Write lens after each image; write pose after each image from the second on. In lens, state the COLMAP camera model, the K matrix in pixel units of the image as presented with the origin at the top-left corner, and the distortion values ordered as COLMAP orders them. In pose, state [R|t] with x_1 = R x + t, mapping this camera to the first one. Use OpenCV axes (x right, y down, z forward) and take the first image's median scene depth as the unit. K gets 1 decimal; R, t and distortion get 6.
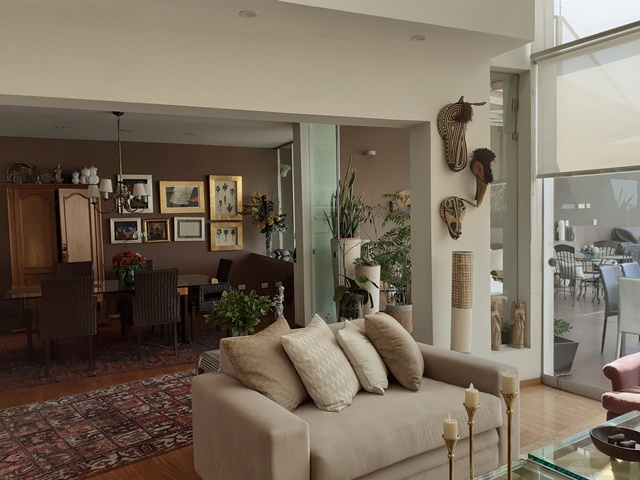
lens RADIAL K [[523.8, 0, 319.7], [0, 523.8, 241.6], [0, 0, 1]] dist [-0.009598, -0.009383]
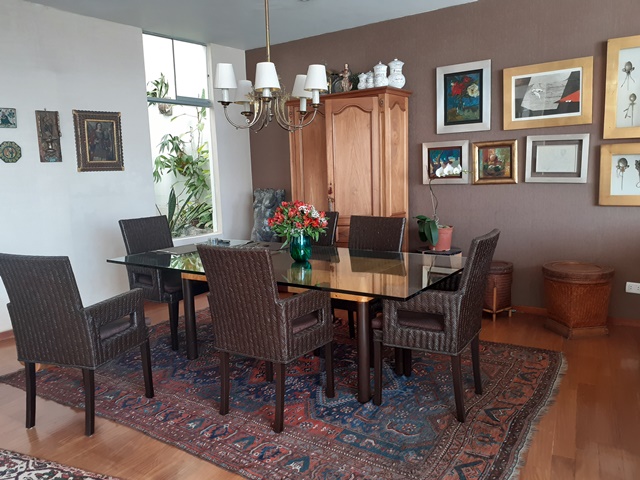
lens RADIAL K [[523.8, 0, 320.3], [0, 523.8, 241.0], [0, 0, 1]] dist [-0.009598, -0.009383]
pose [[0.486545, 0.120604, -0.865291, 0.086337], [-0.014245, 0.991389, 0.130170, -0.007734], [0.873540, -0.051007, 0.484073, 0.560623]]
